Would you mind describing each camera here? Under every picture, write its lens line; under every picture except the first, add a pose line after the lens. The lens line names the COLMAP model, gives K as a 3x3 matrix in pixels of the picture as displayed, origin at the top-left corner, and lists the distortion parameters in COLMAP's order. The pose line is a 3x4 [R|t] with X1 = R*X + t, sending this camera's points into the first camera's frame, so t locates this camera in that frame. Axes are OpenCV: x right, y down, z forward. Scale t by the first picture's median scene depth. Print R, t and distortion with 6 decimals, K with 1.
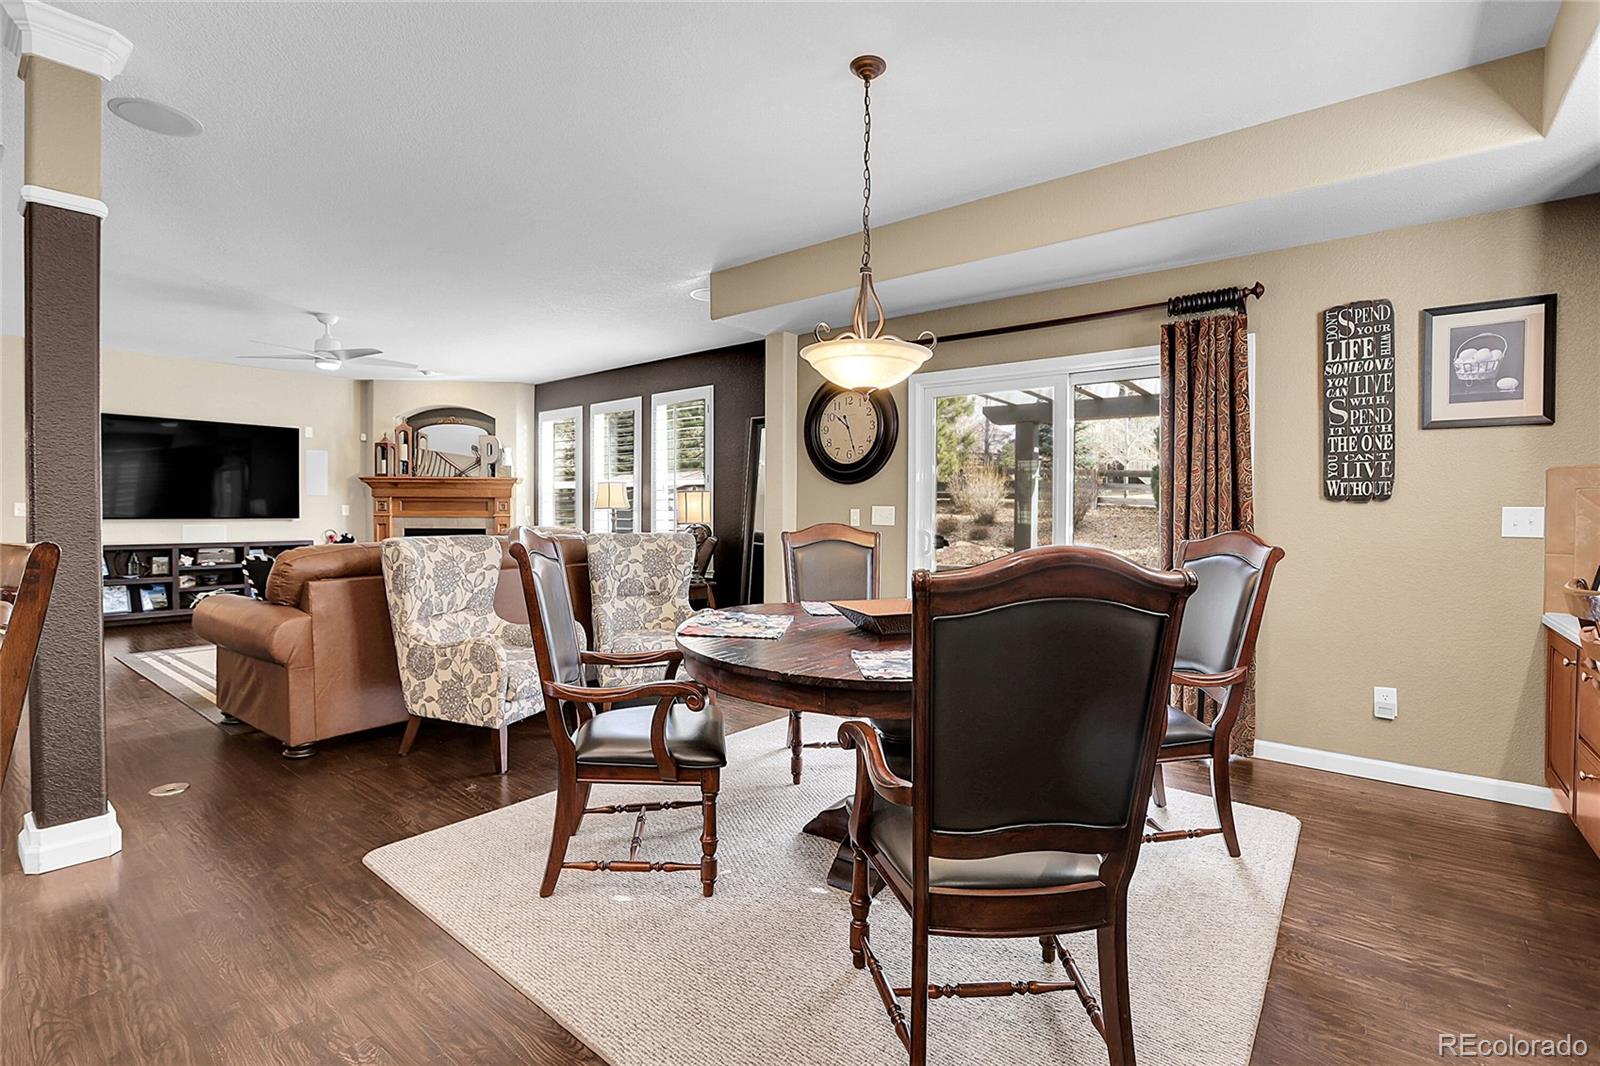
lens RADIAL K [[737.2, 0, 803.0], [0, 737.2, 523.8], [0, 0, 1]] dist [-0.060827, 0.025717]
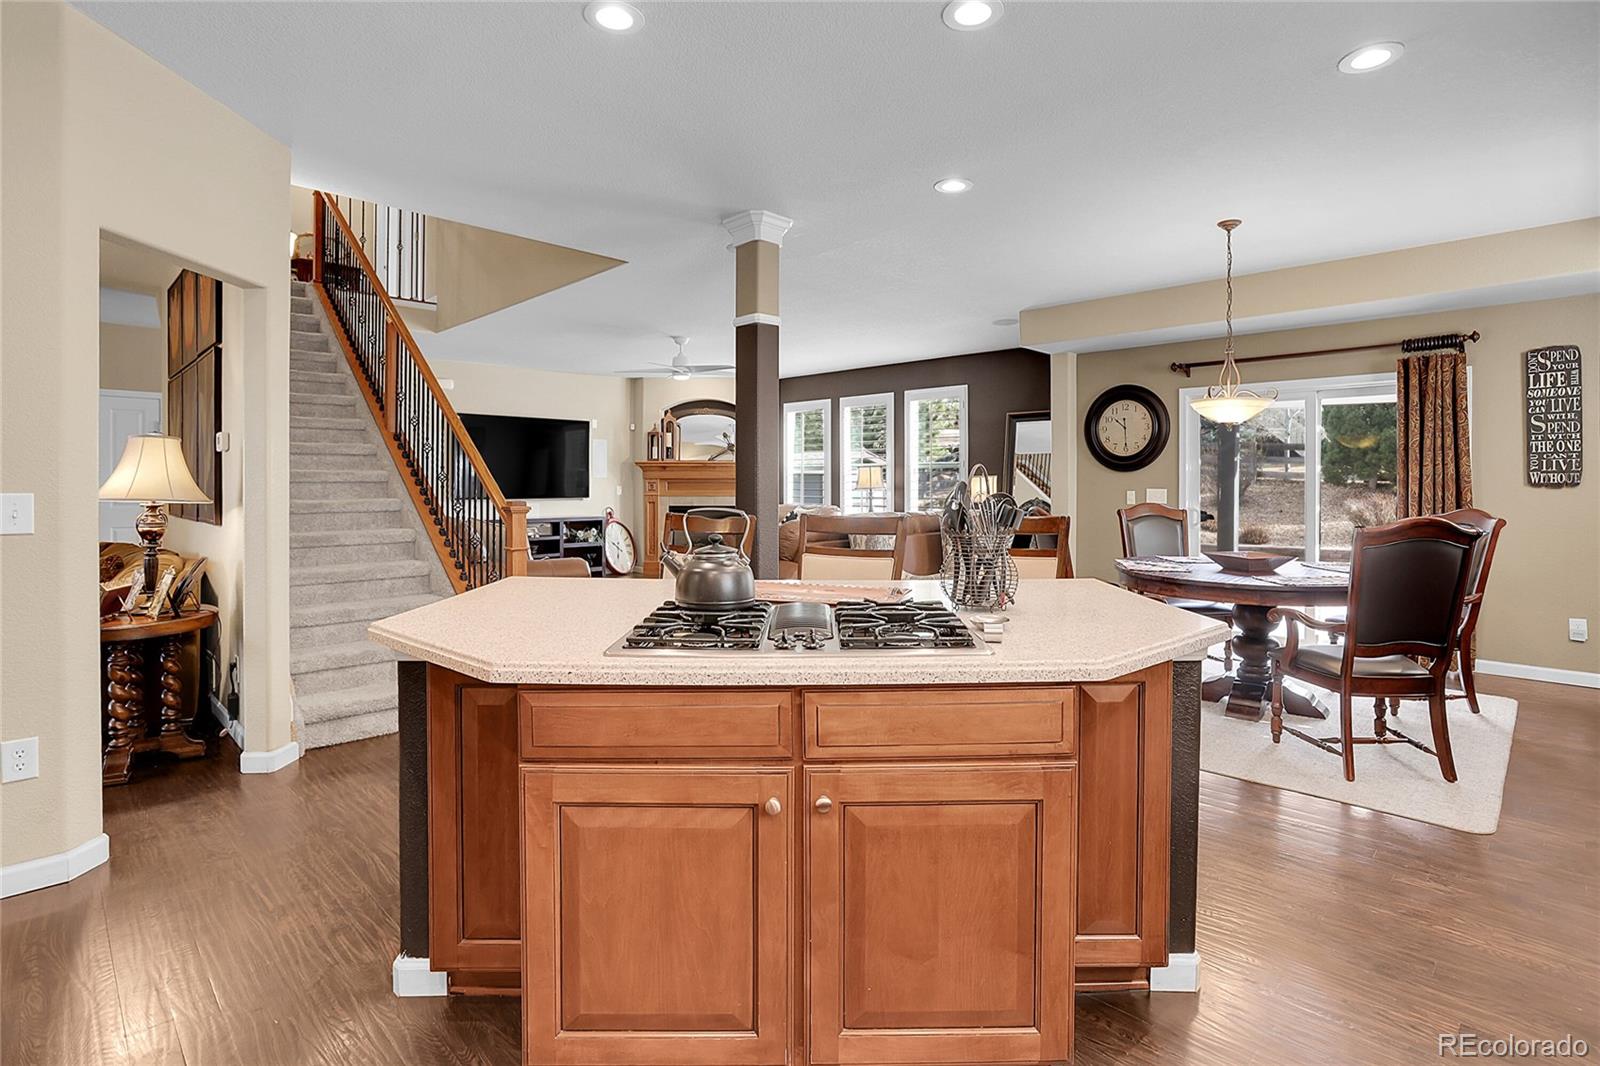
lens RADIAL K [[810.9, 0, 809.6], [0, 810.9, 487.4], [0, 0, 1]] dist [-0.050442, 0.021786]
pose [[0.995679, -0.003858, -0.092783, -0.510837], [0.002633, 0.999908, -0.013322, -0.013488], [0.092826, 0.013021, 0.995597, -0.642445]]
